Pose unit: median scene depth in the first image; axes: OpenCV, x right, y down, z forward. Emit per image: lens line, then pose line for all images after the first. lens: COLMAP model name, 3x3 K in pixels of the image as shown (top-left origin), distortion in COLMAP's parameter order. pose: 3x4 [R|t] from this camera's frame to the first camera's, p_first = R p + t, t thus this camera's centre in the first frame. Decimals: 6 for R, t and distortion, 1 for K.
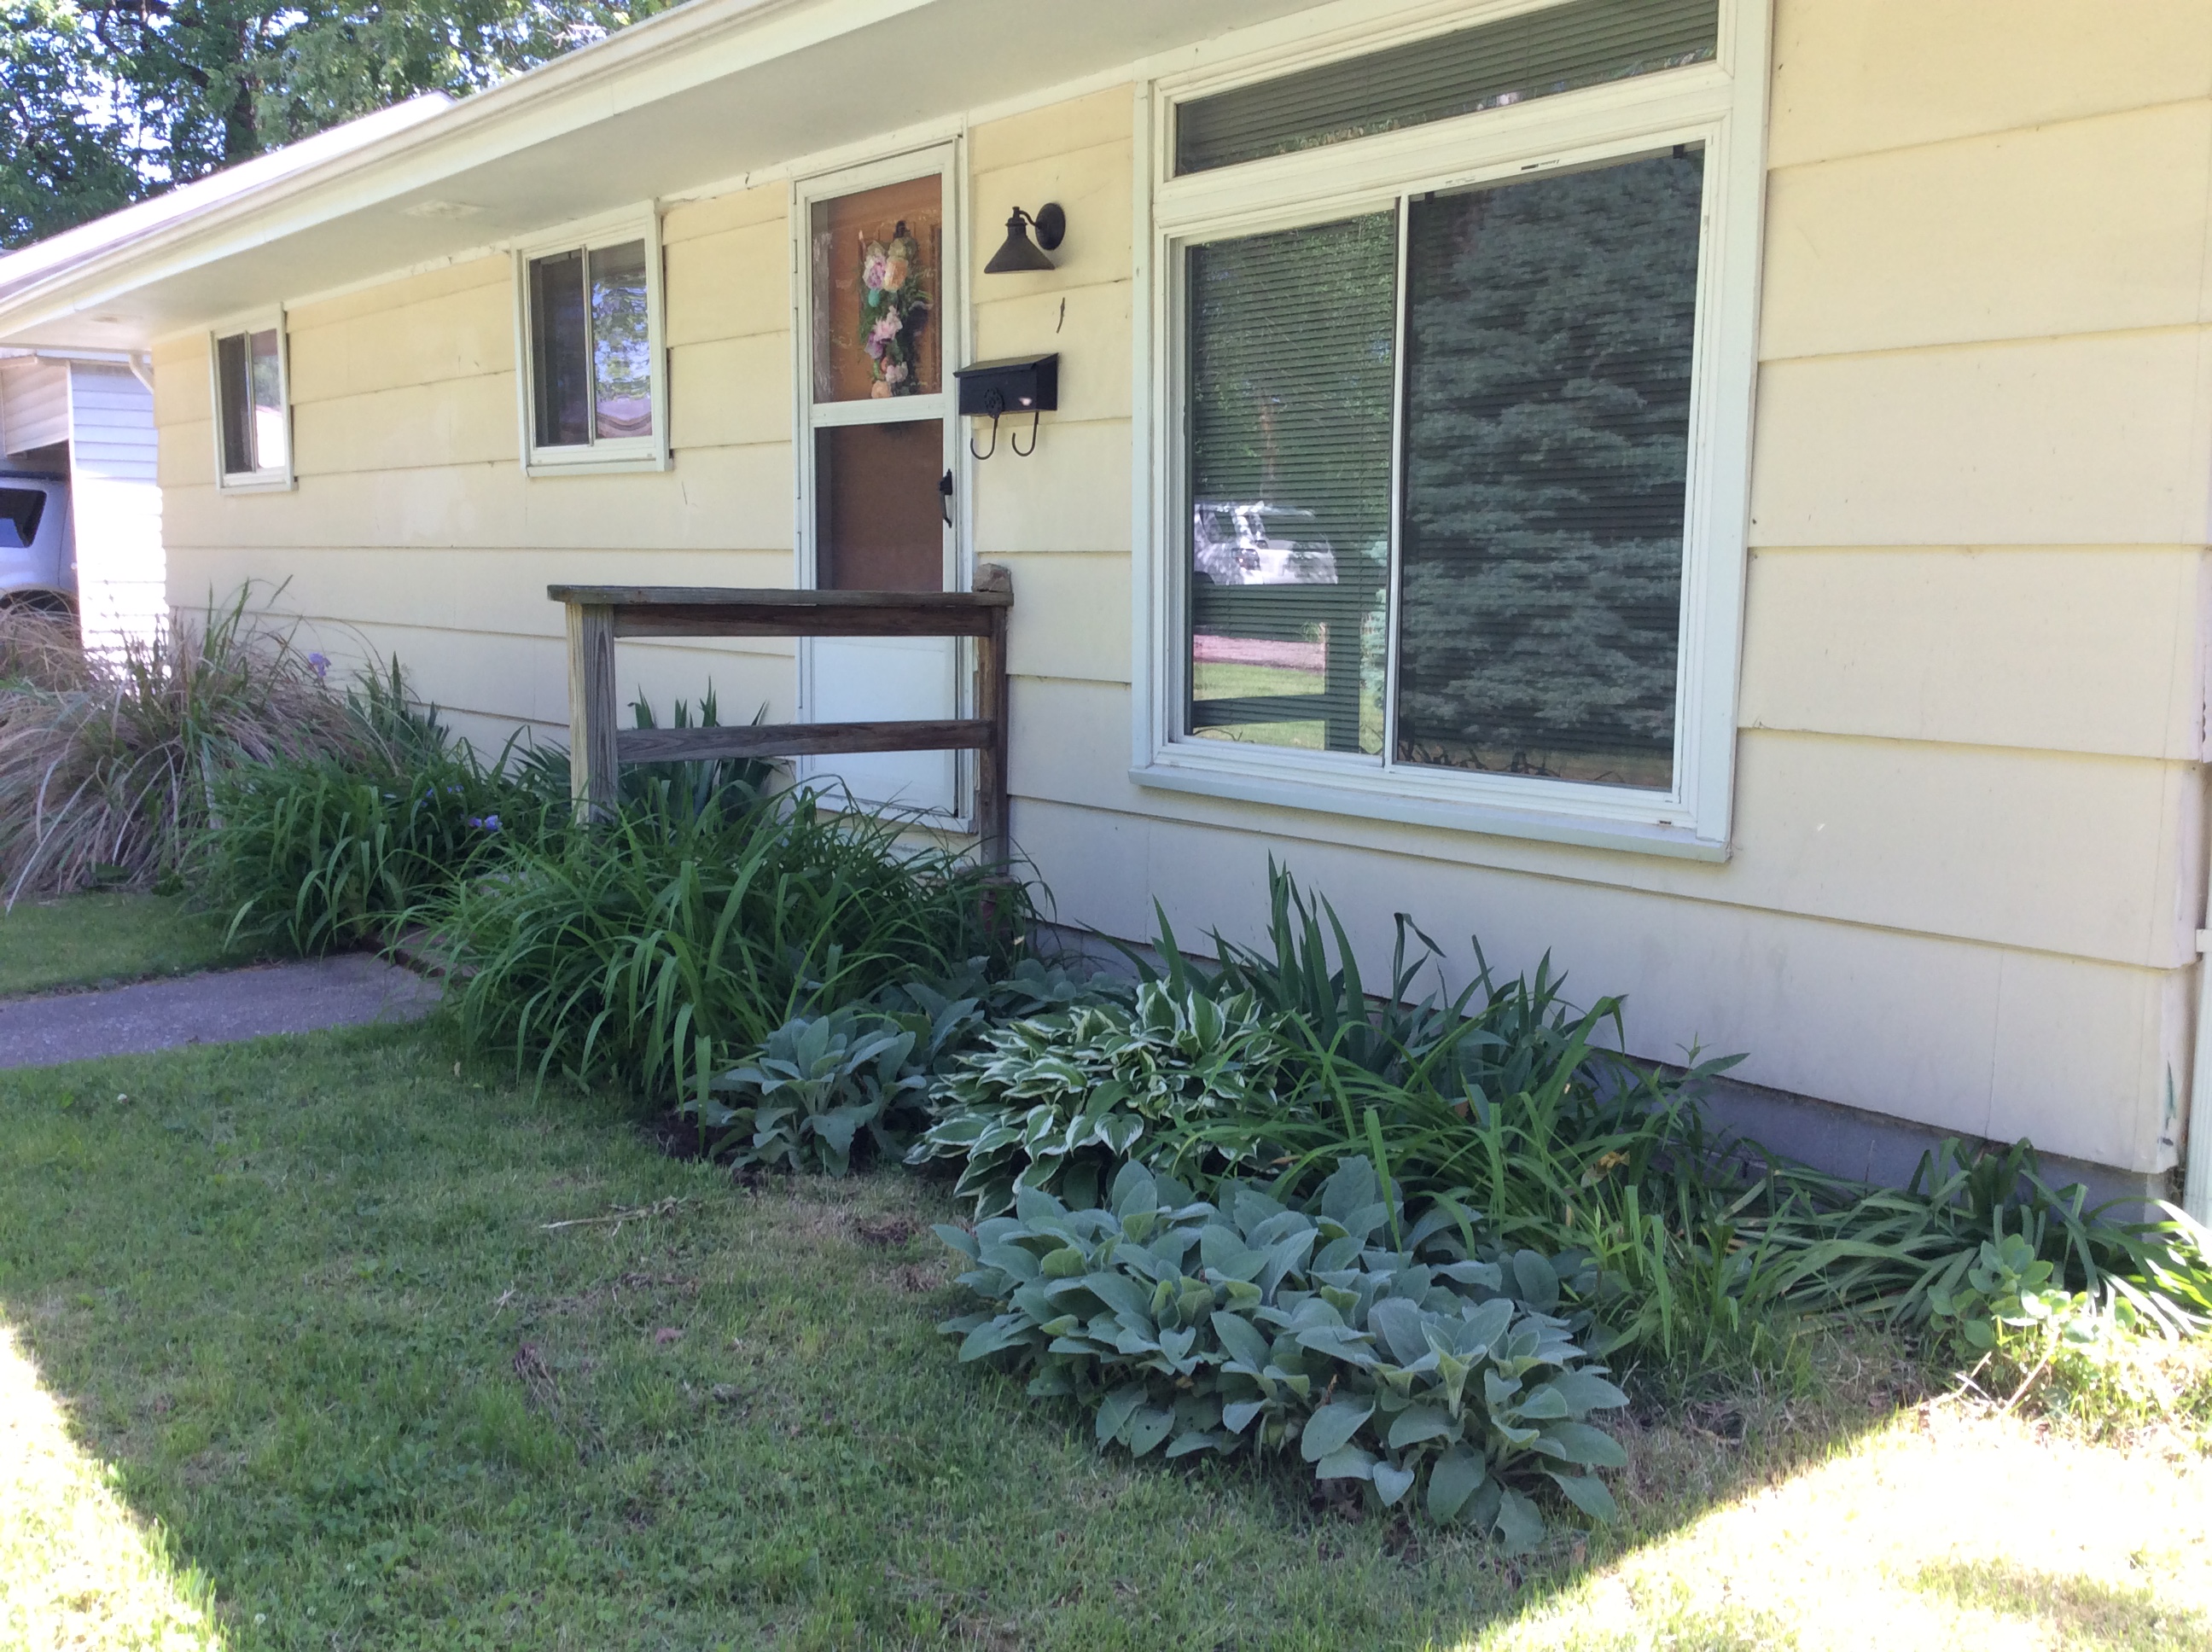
lens RADIAL K [[1984.2, 0, 1101.3], [0, 1984.2, 841.2], [0, 0, 1]] dist [0.155665, -0.339356]
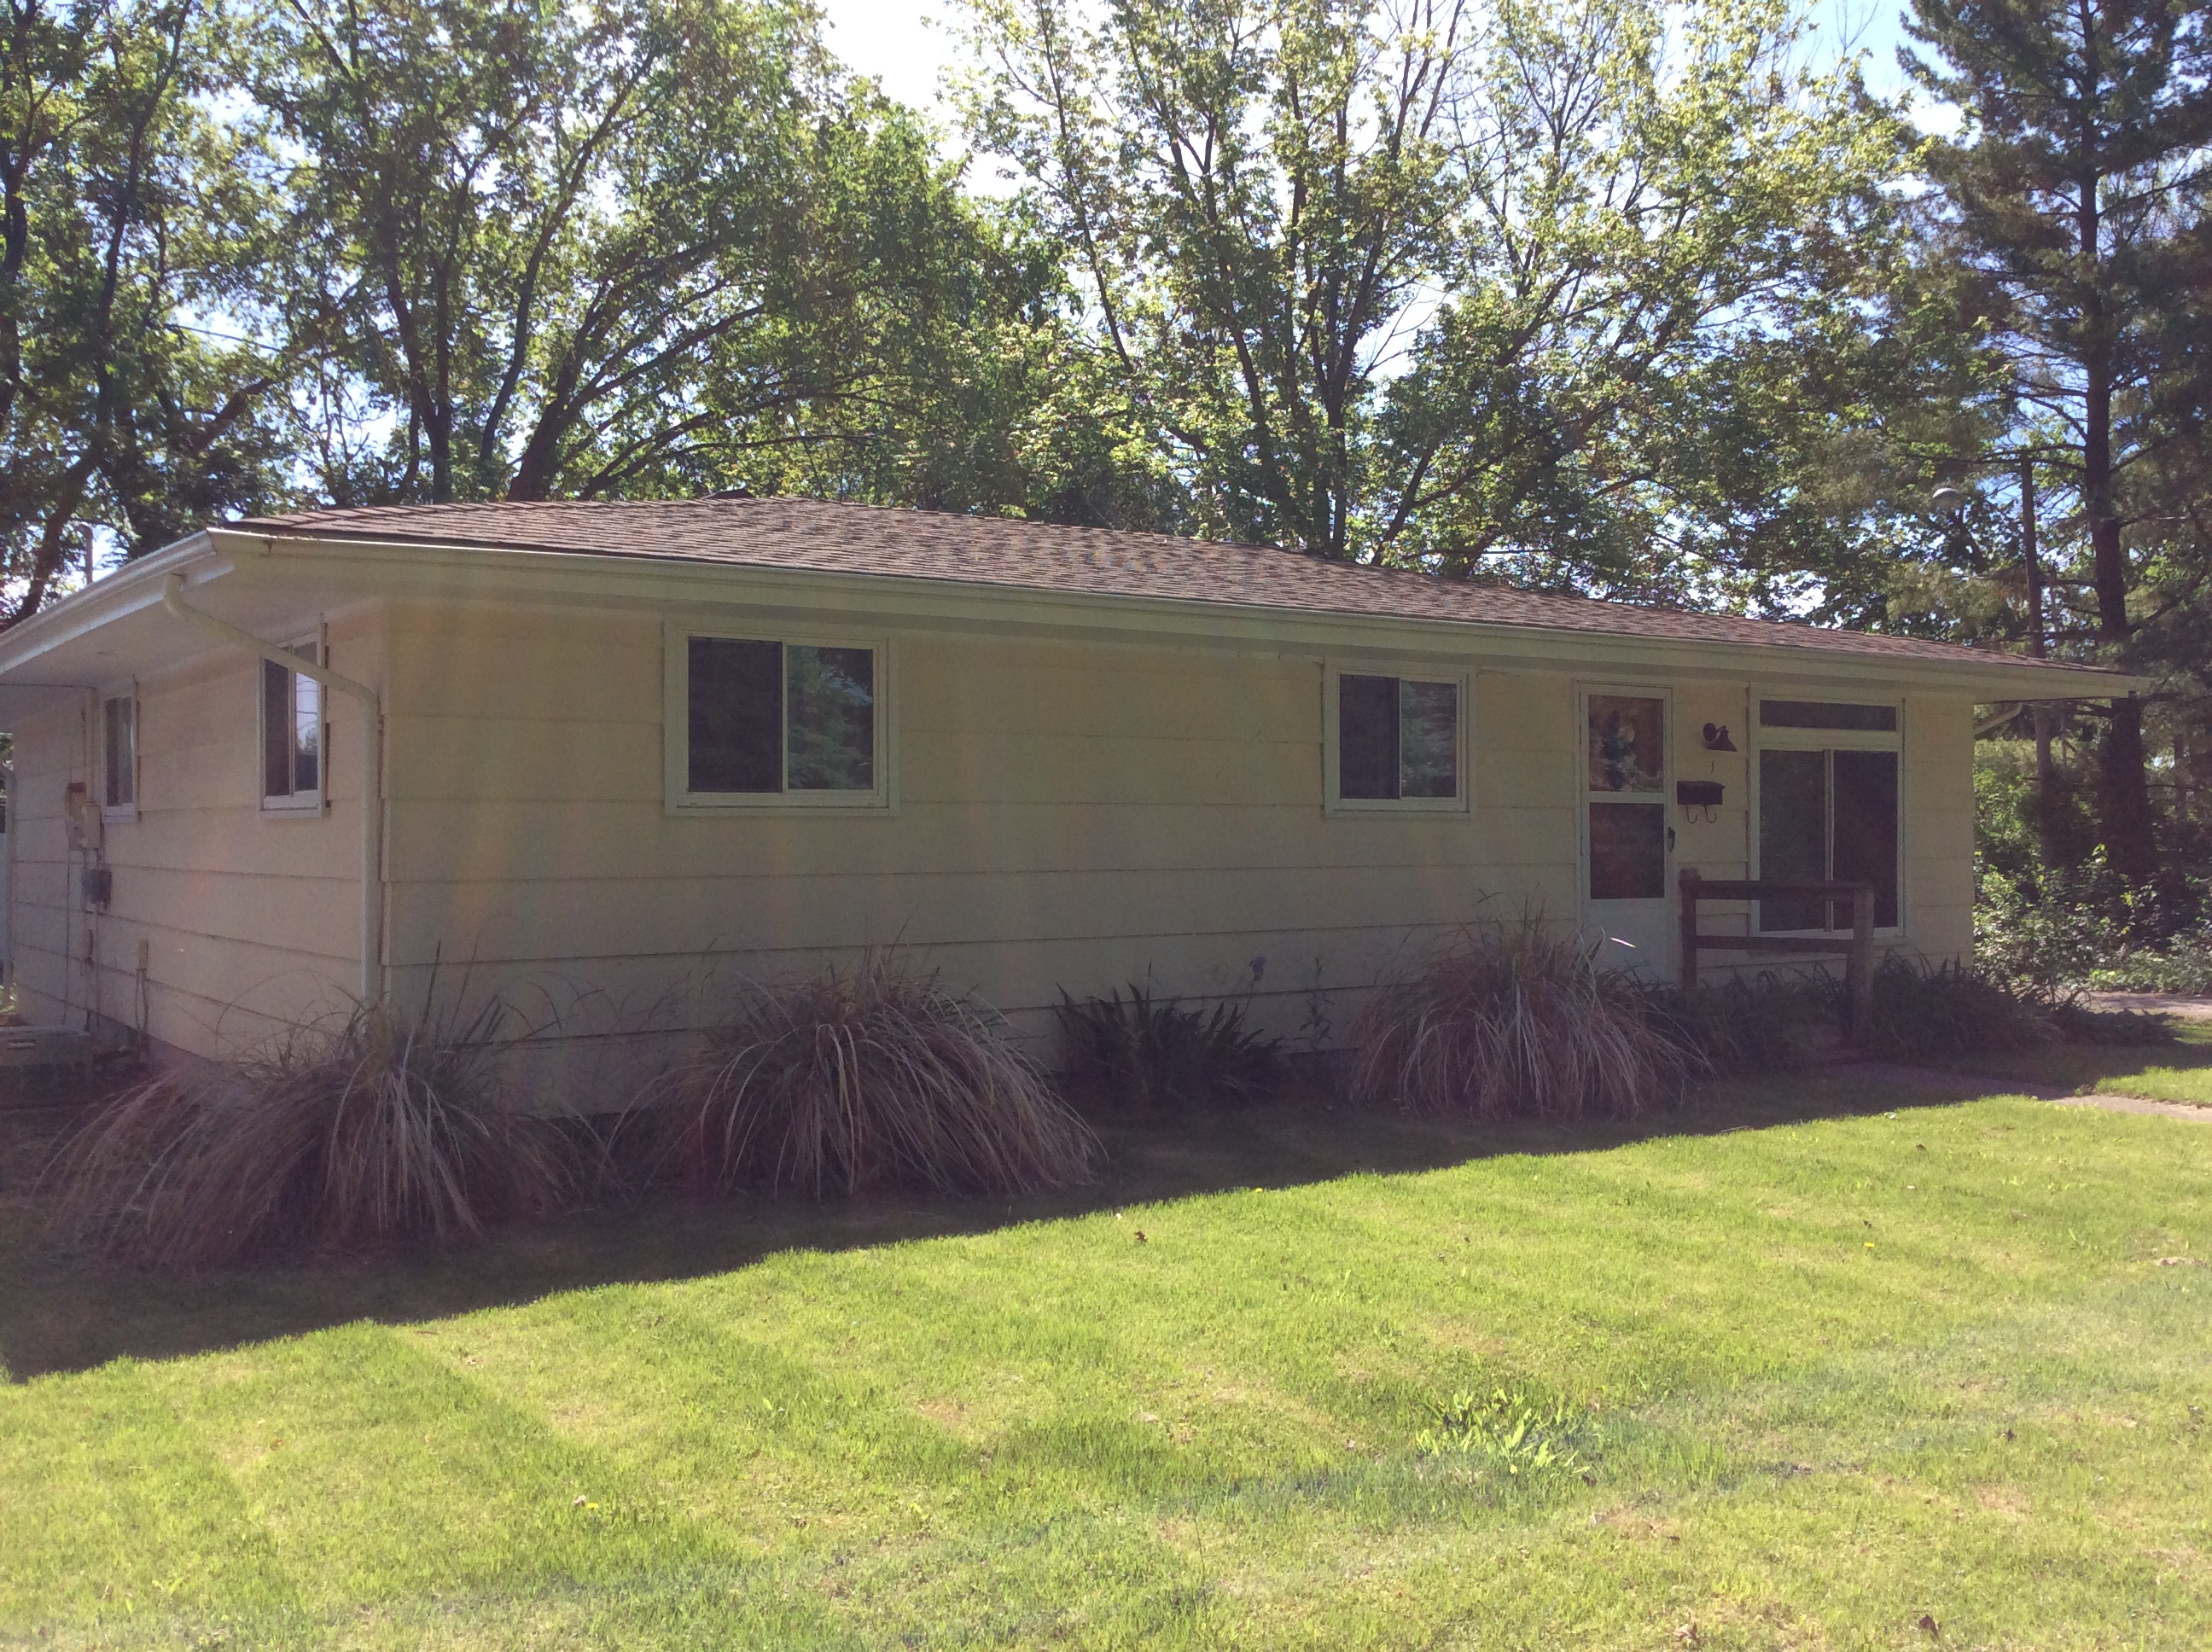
lens RADIAL K [[2064.8, 0, 1006.5], [0, 2064.8, 782.8], [0, 0, 1]] dist [0.106546, -0.179971]
pose [[0.108327, 0.017396, 0.993963, -2.441423], [0.141108, 0.989454, -0.032695, -0.258872], [-0.984050, 0.143798, 0.104730, 1.456993]]
